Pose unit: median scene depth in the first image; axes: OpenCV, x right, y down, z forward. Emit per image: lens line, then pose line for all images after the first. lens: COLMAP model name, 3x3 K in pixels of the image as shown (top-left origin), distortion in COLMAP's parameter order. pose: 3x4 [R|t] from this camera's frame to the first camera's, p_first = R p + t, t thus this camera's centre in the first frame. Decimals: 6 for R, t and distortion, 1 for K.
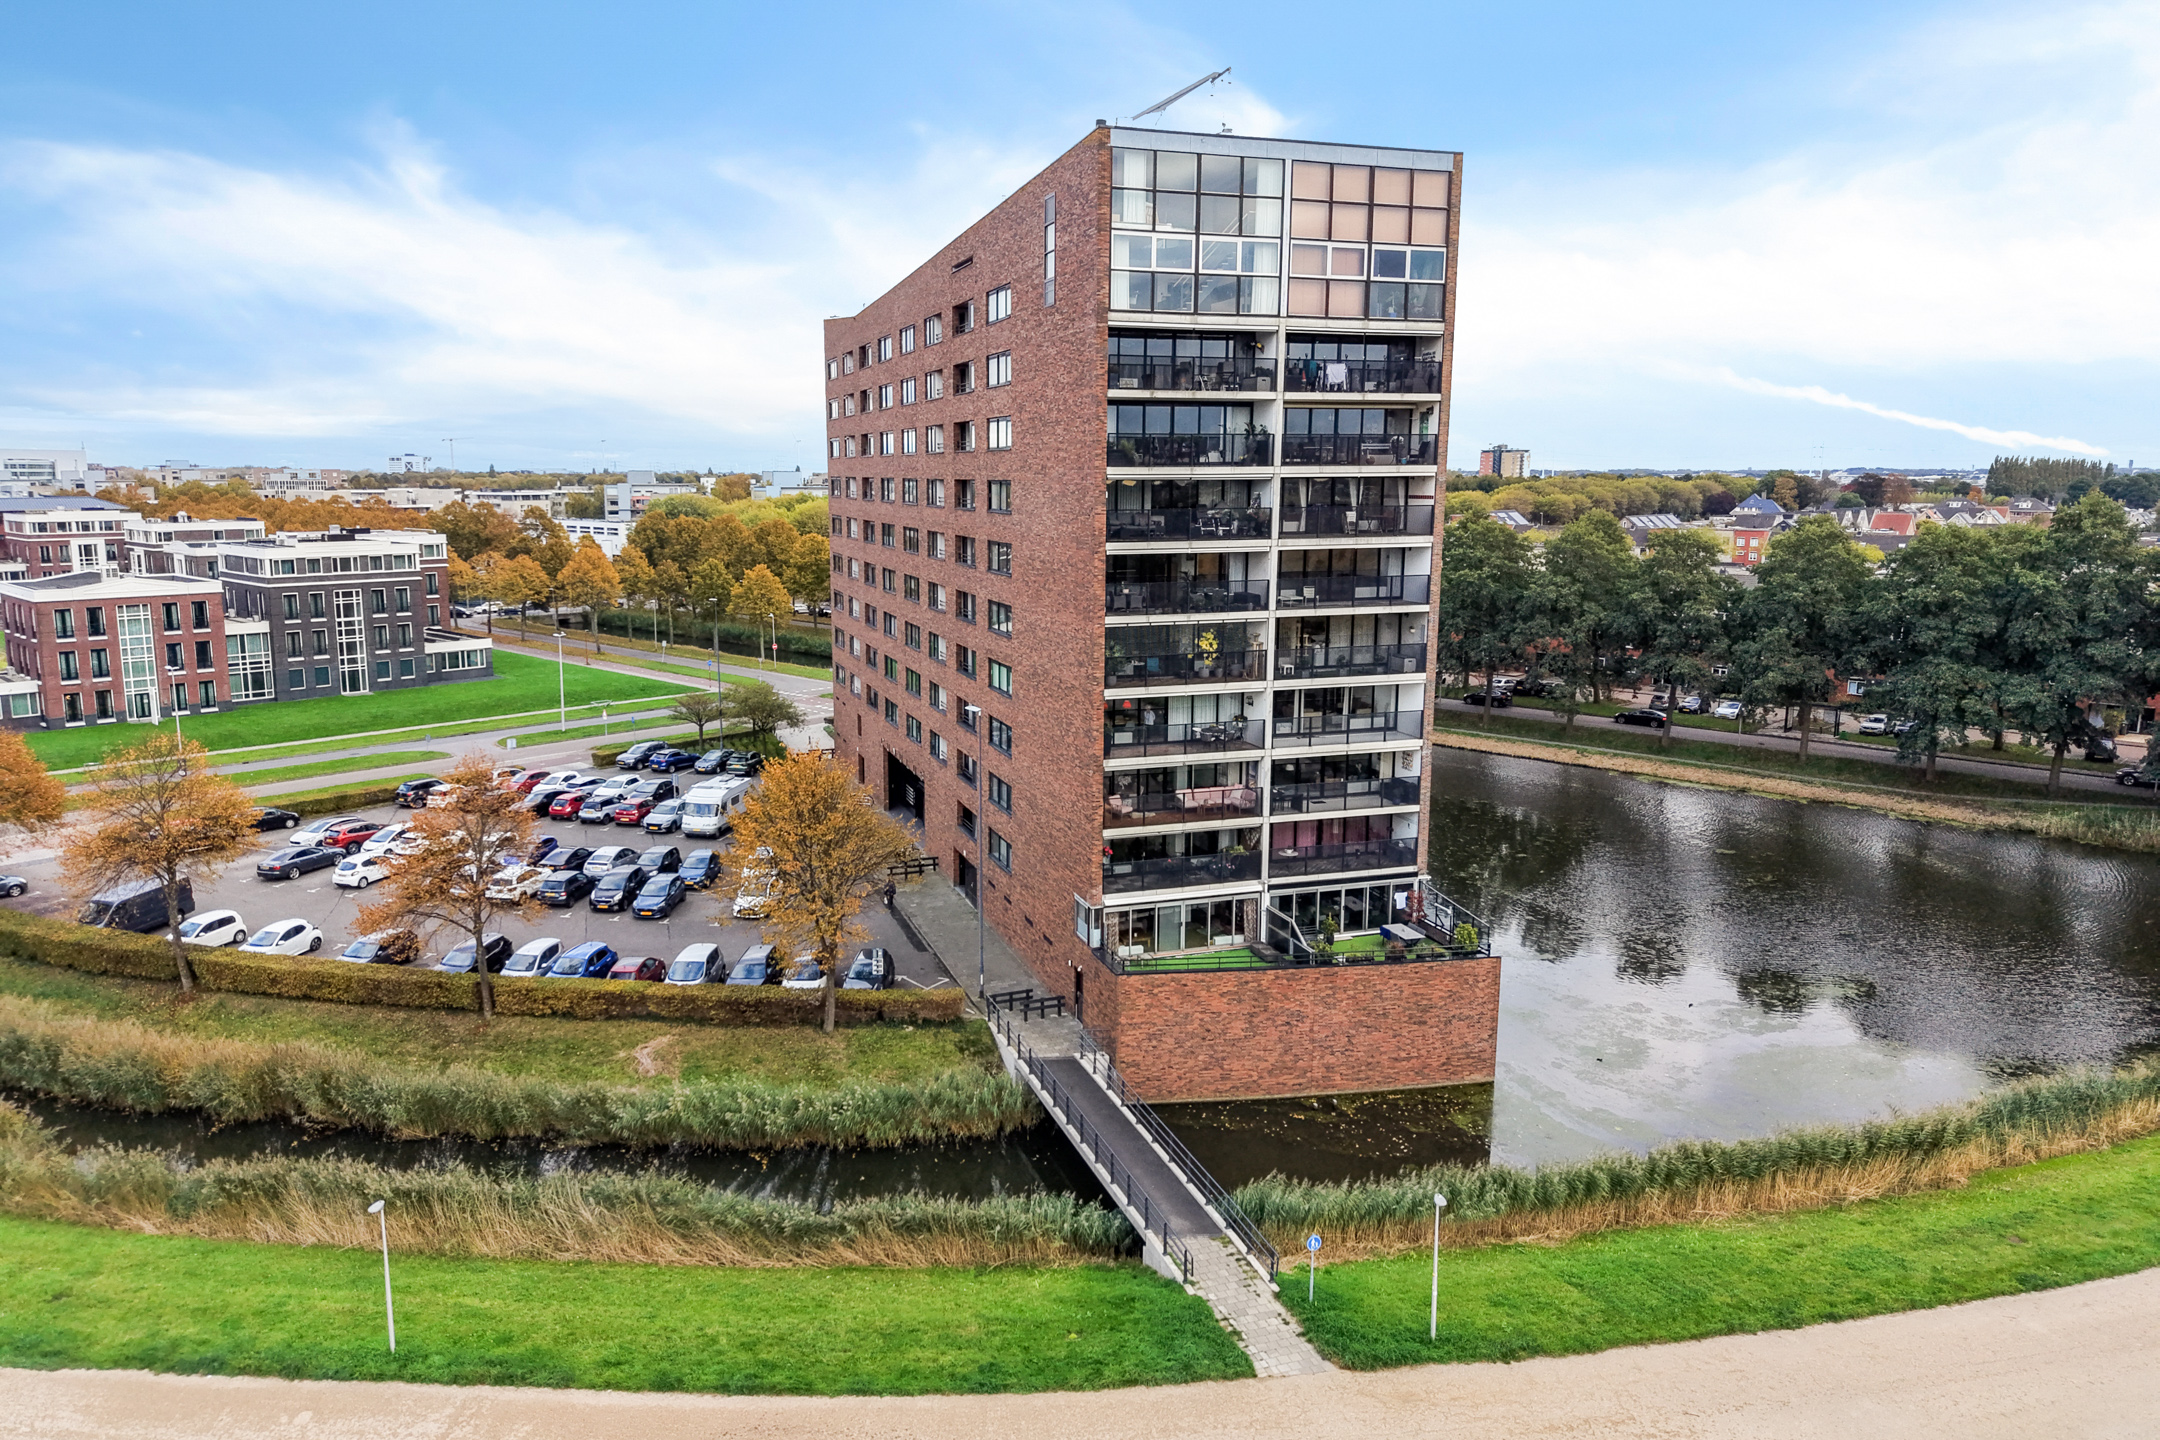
lens RADIAL K [[1444.3, 0, 1047.7], [0, 1444.3, 726.8], [0, 0, 1]] dist [0.048738, -0.056288]
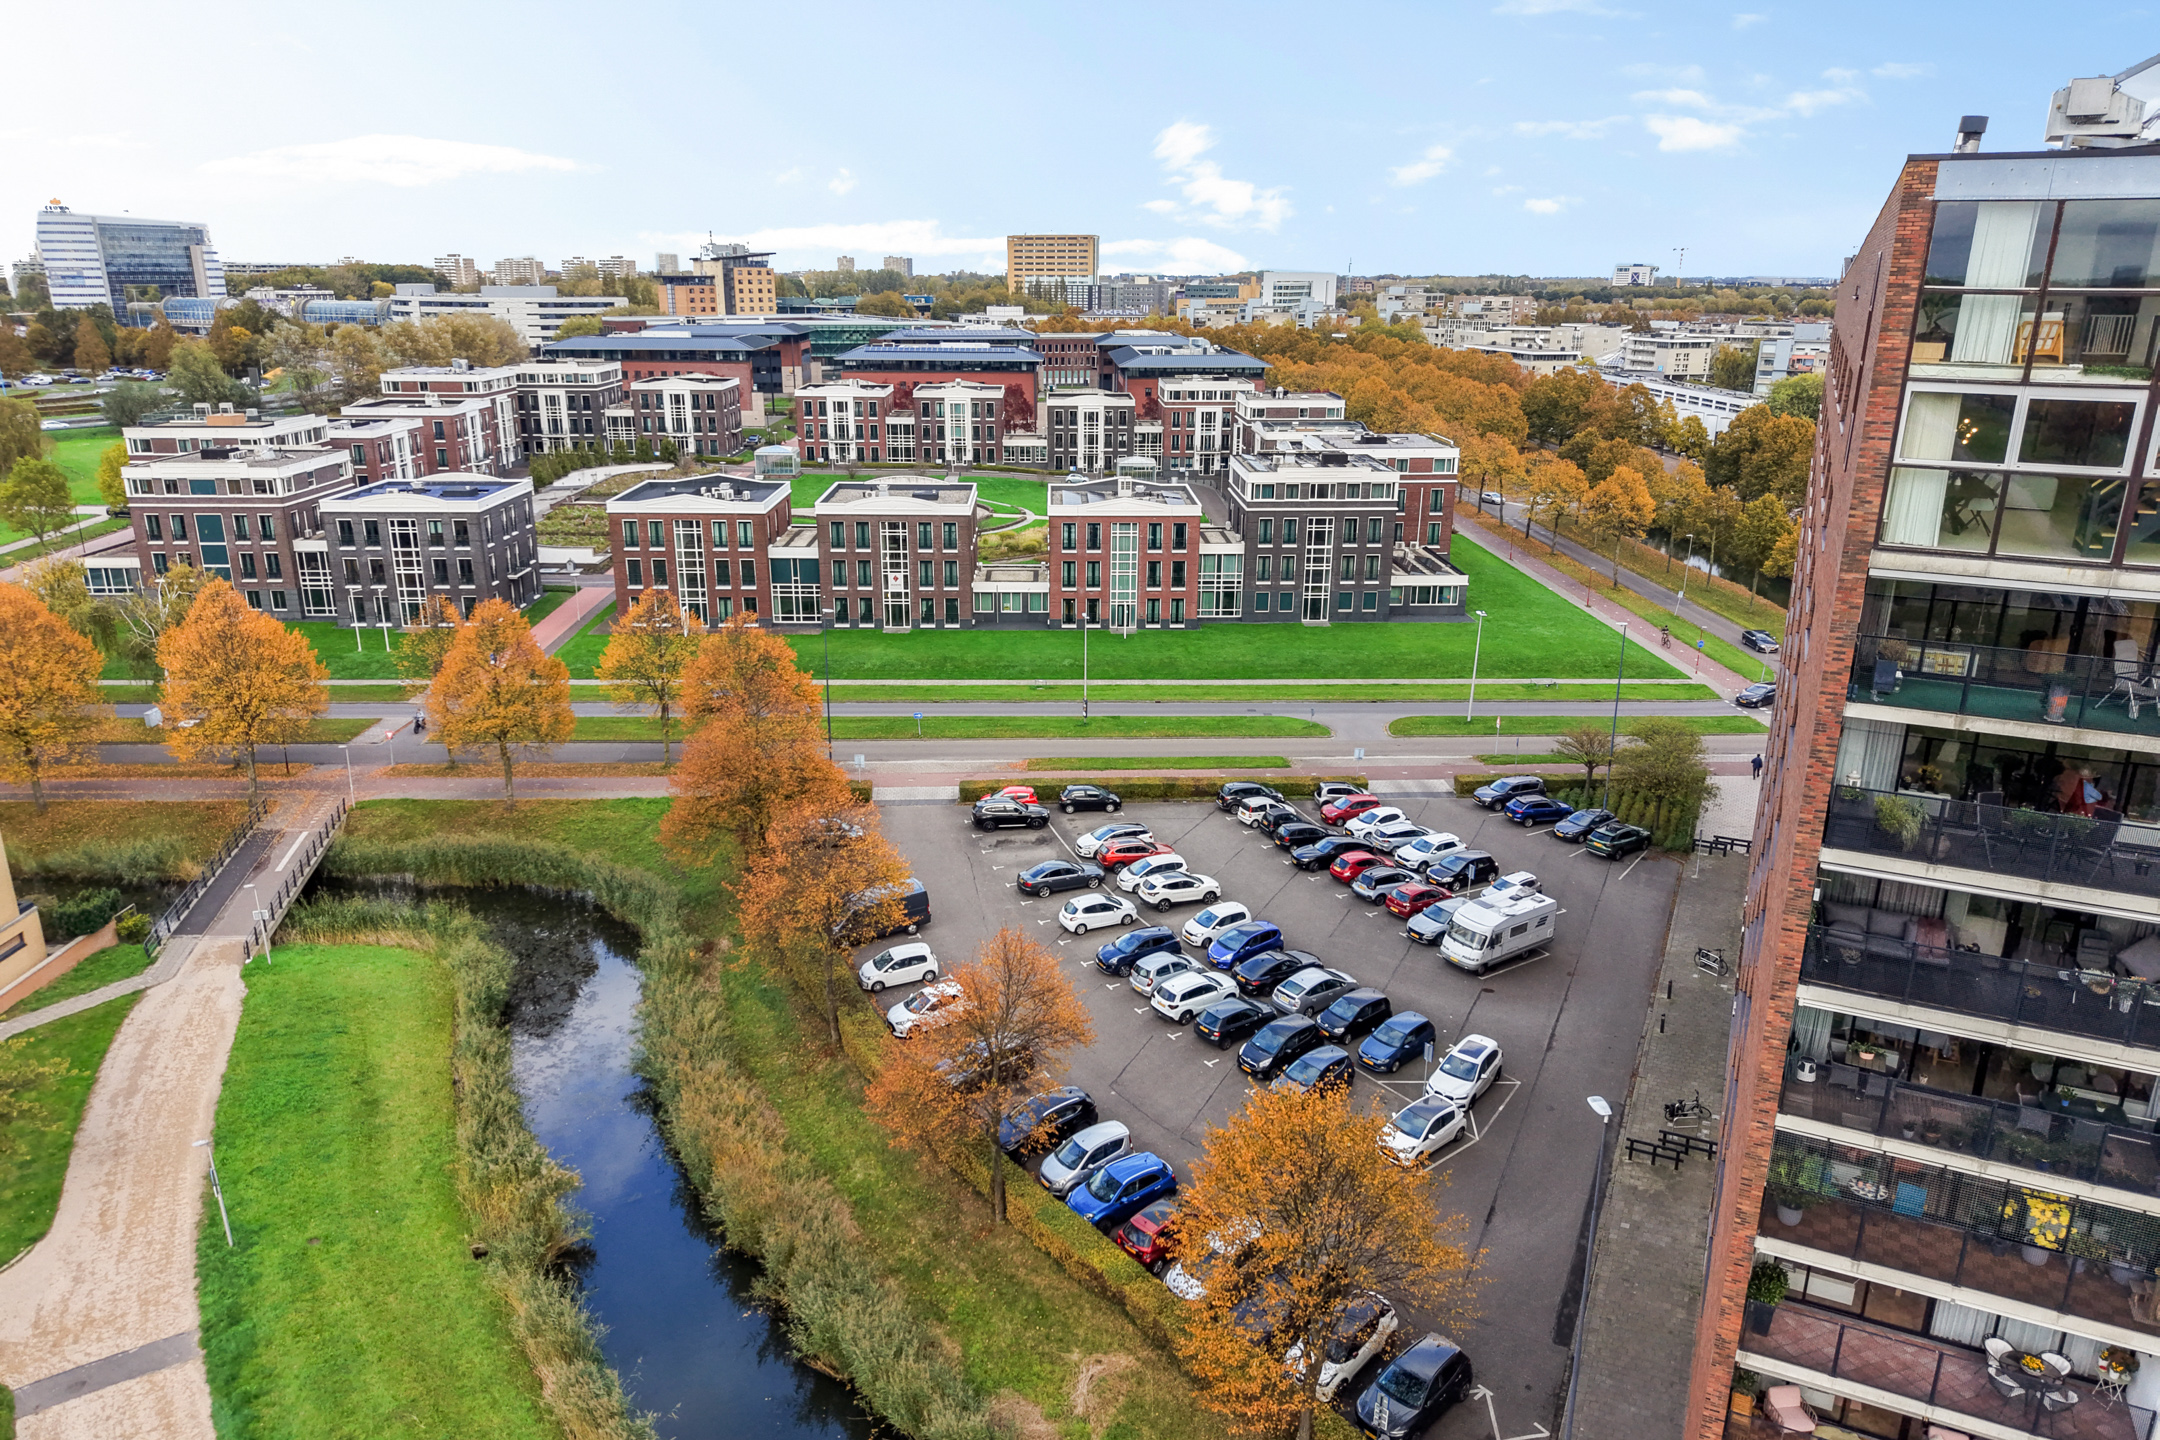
lens RADIAL K [[1444.3, 0, 1080.0], [0, 1444.3, 720.0], [0, 0, 1]] dist [0.076489, -0.108296]
pose [[0.723936, 0.209906, -0.657157, 0.103055], [-0.130490, 0.977054, 0.168336, -0.160046], [0.677413, -0.036112, 0.734716, 0.270683]]
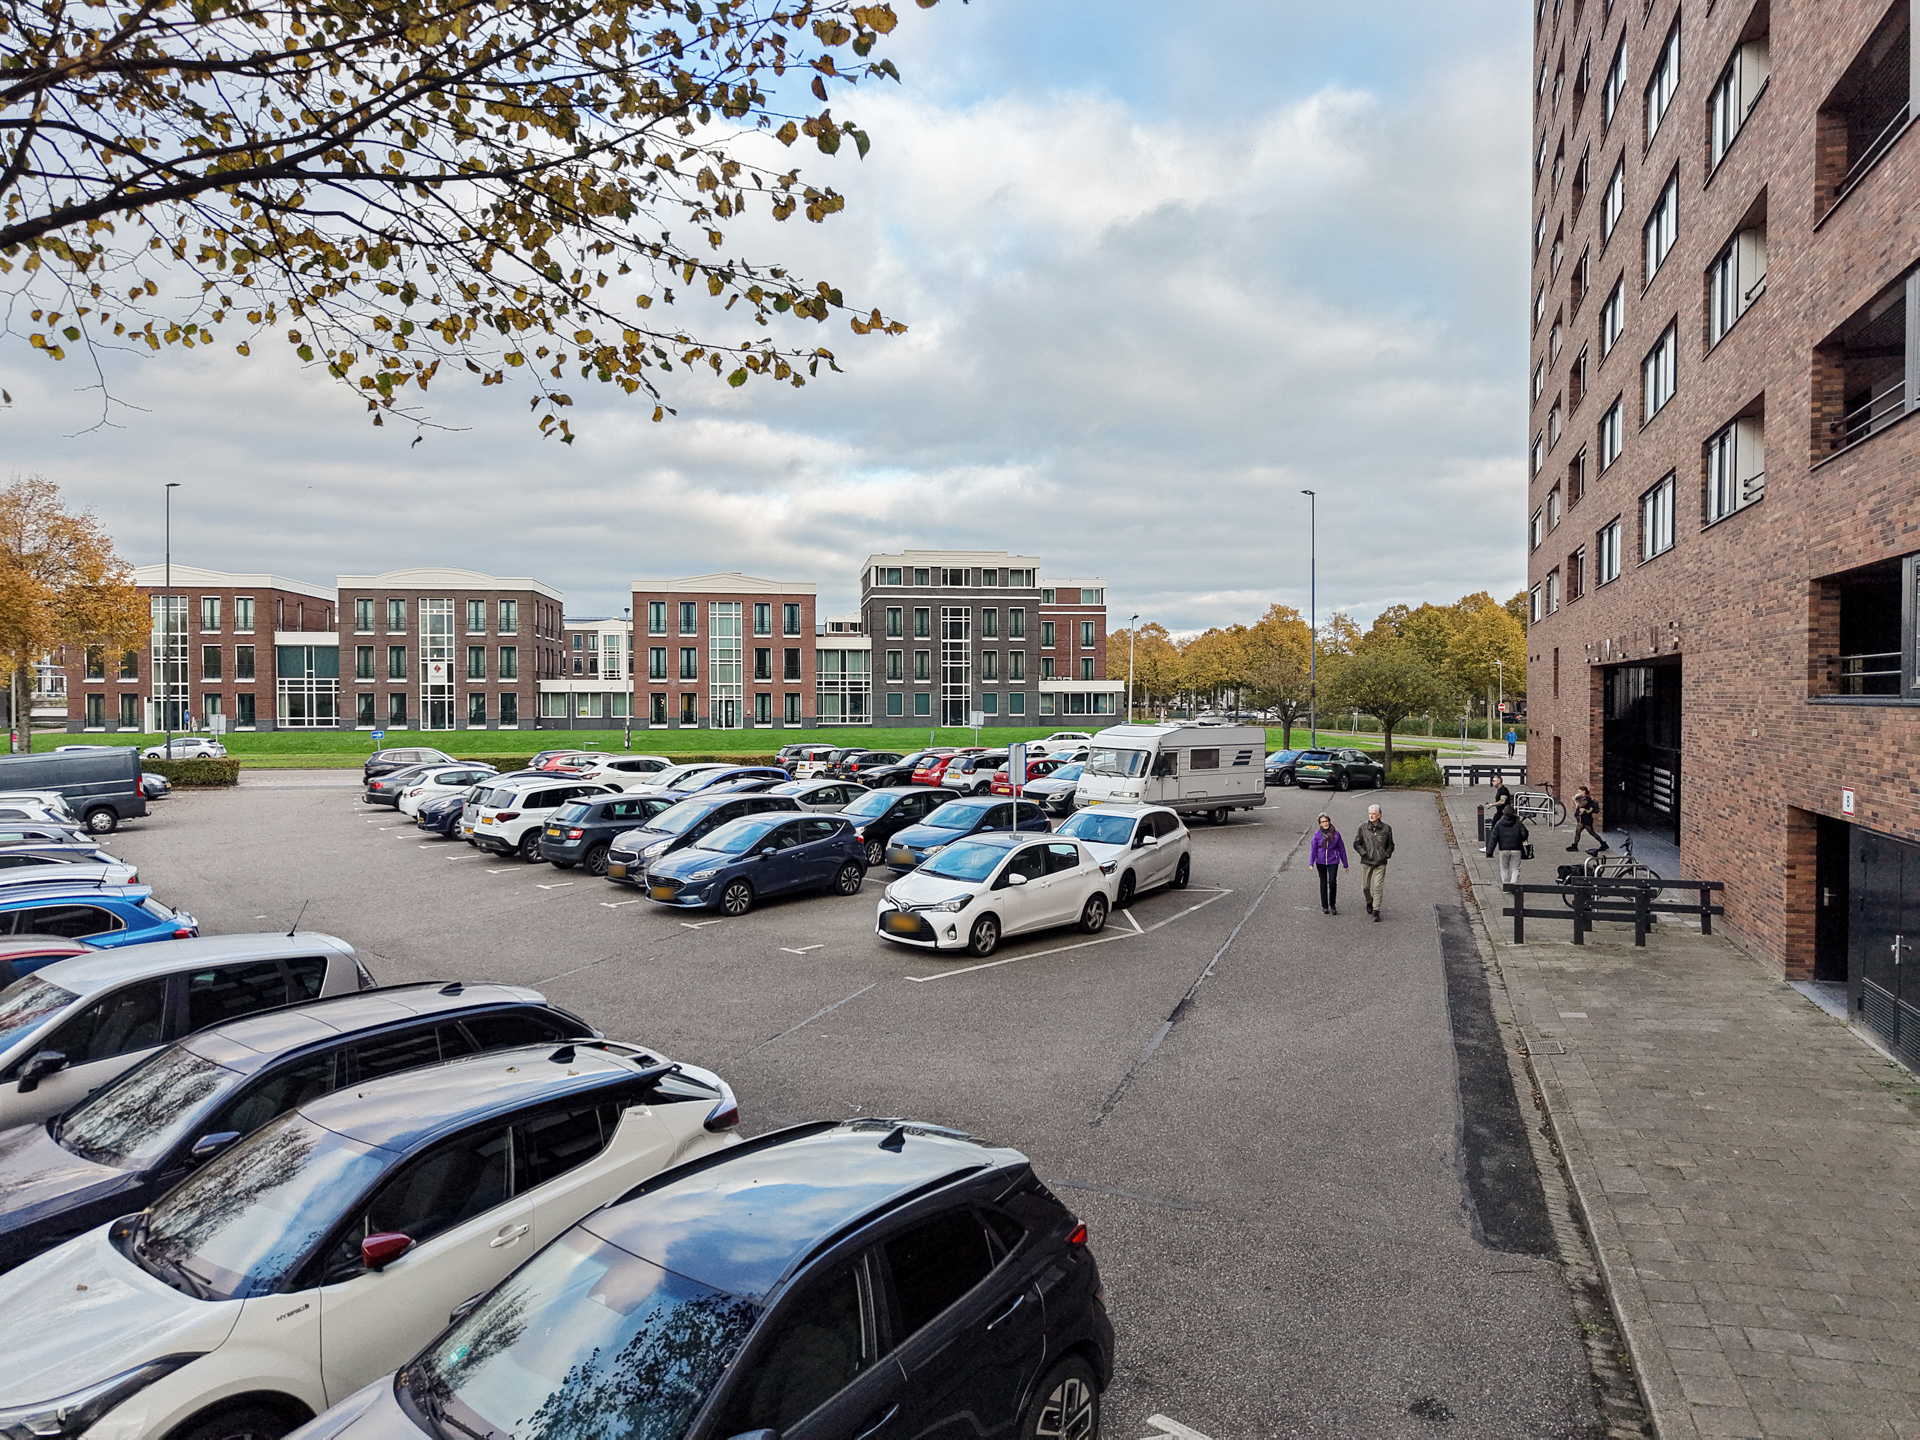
lens RADIAL K [[1292.8, 0, 963.5], [0, 1292.8, 716.5], [0, 0, 1]] dist [0.047318, -0.073897]
pose [[0.802001, 0.017860, -0.597056, -0.040148], [-0.111783, 0.986382, -0.120648, 0.093083], [0.586770, 0.163500, 0.793075, 0.641850]]
